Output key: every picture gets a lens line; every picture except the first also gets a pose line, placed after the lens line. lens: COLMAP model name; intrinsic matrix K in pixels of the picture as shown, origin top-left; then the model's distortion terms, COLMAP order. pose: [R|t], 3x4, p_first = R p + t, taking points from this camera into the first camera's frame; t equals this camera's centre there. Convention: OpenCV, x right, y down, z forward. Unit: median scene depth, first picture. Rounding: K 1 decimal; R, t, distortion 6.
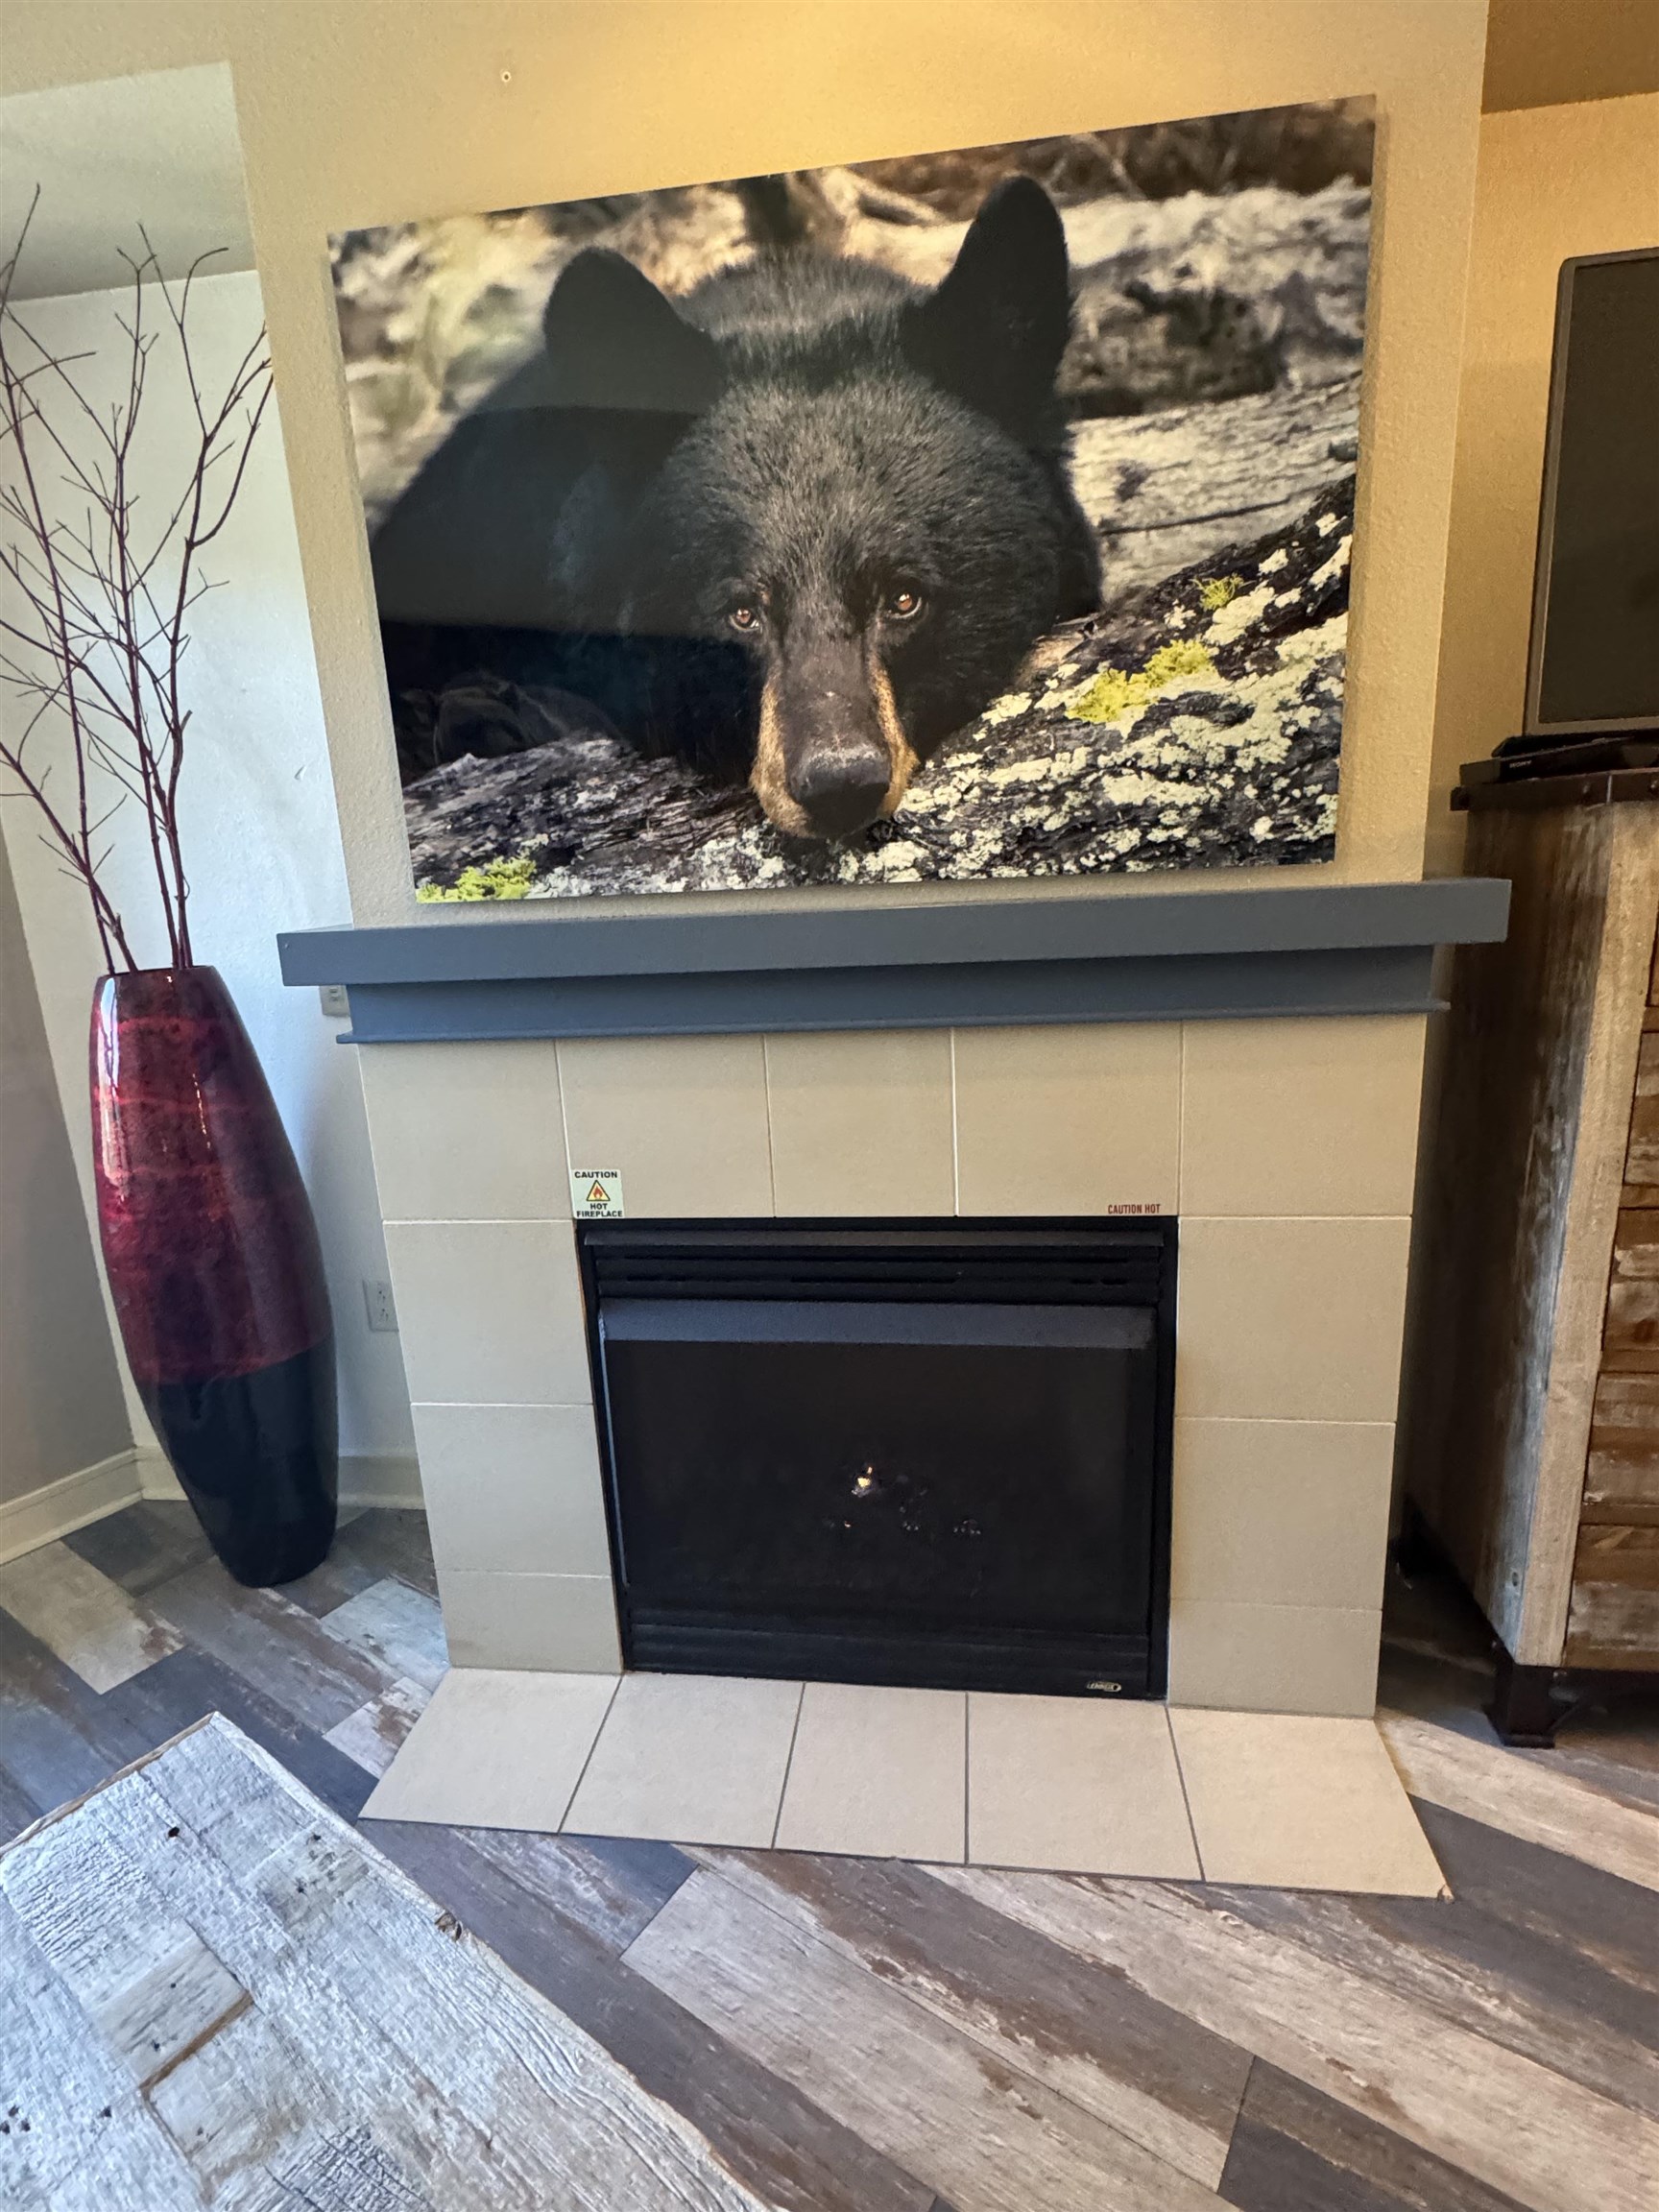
lens RADIAL K [[1090.4, 0, 829.5], [0, 1090.4, 1106.0], [0, 0, 1]] dist [-0.001267, 0.000118]
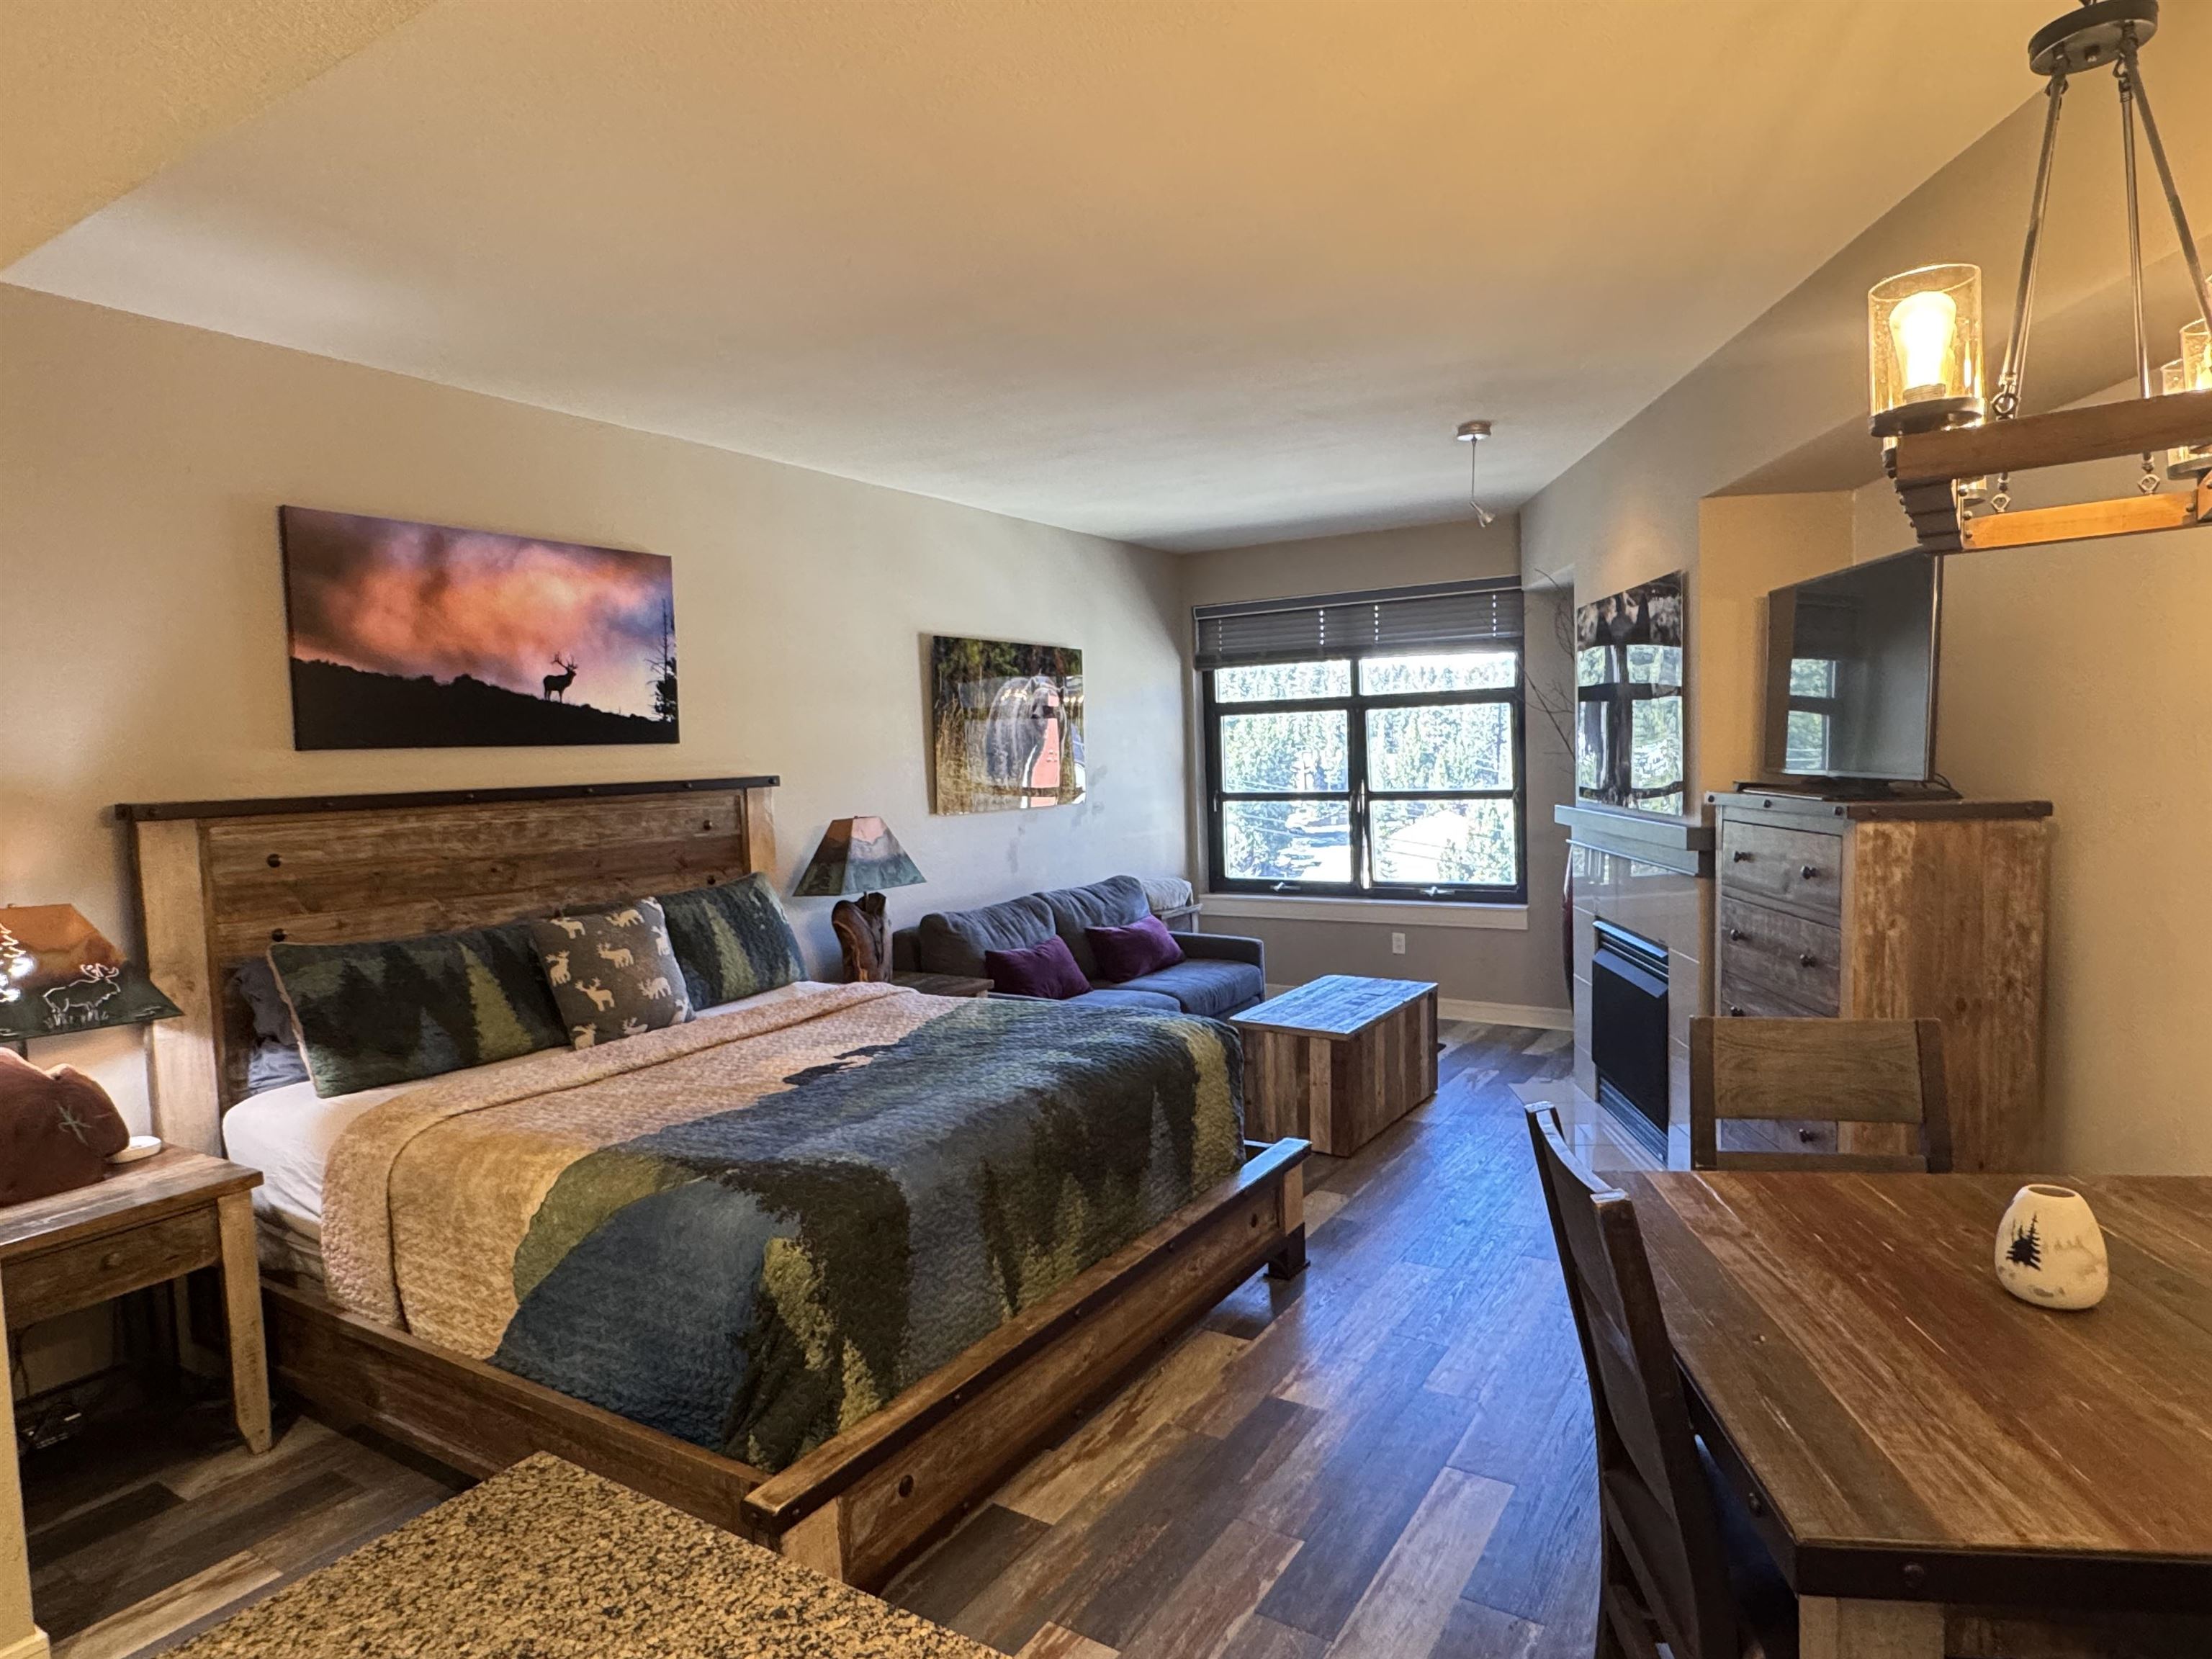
lens RADIAL K [[1260.7, 0, 1100.7], [0, 1260.7, 831.7], [0, 0, 1]] dist [-0.002128, -0.000423]
pose [[0.034905, 0.111937, -0.993102, 3.494298], [-0.199720, 0.974444, 0.102815, -0.219188], [0.979231, 0.194753, 0.056369, -0.559894]]
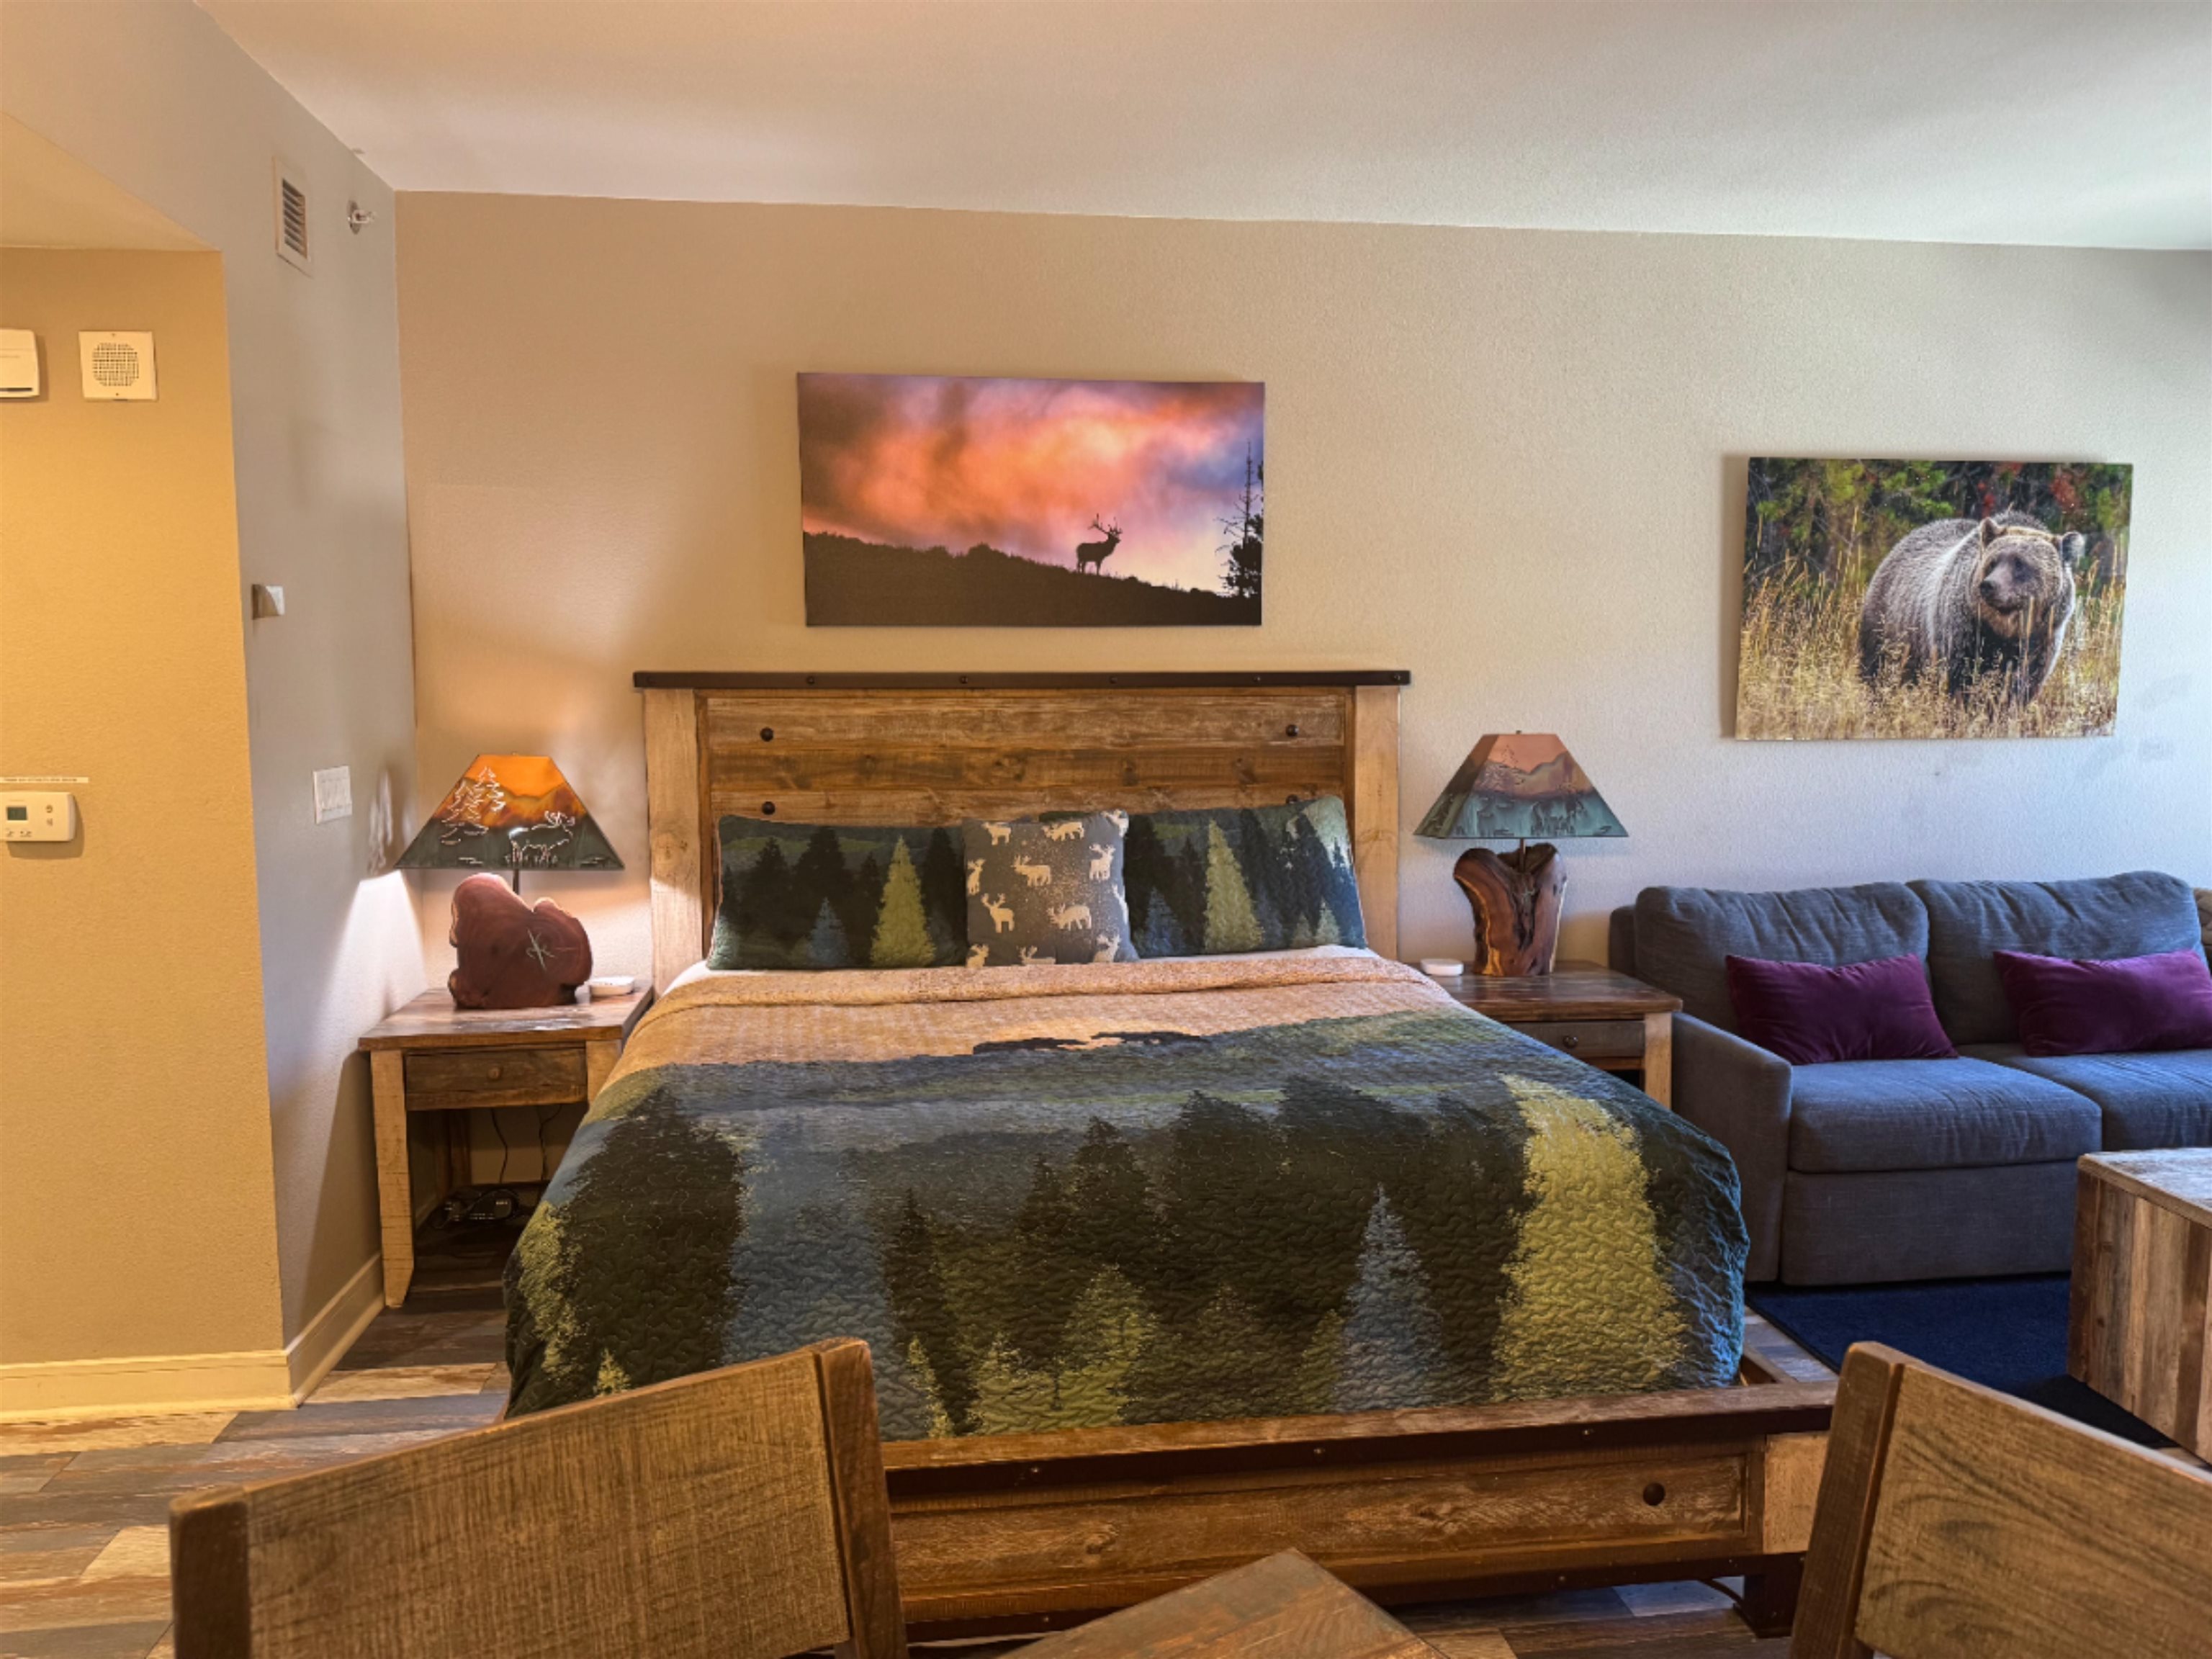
lens RADIAL K [[1541.0, 0, 1110.2], [0, 1541.0, 835.2], [0, 0, 1]] dist [0.130883, -0.205715]
pose [[-0.740703, 0.117353, -0.661504, 2.546588], [-0.113470, 0.948629, 0.295345, -0.384477], [0.662181, 0.293823, -0.689336, 0.642198]]
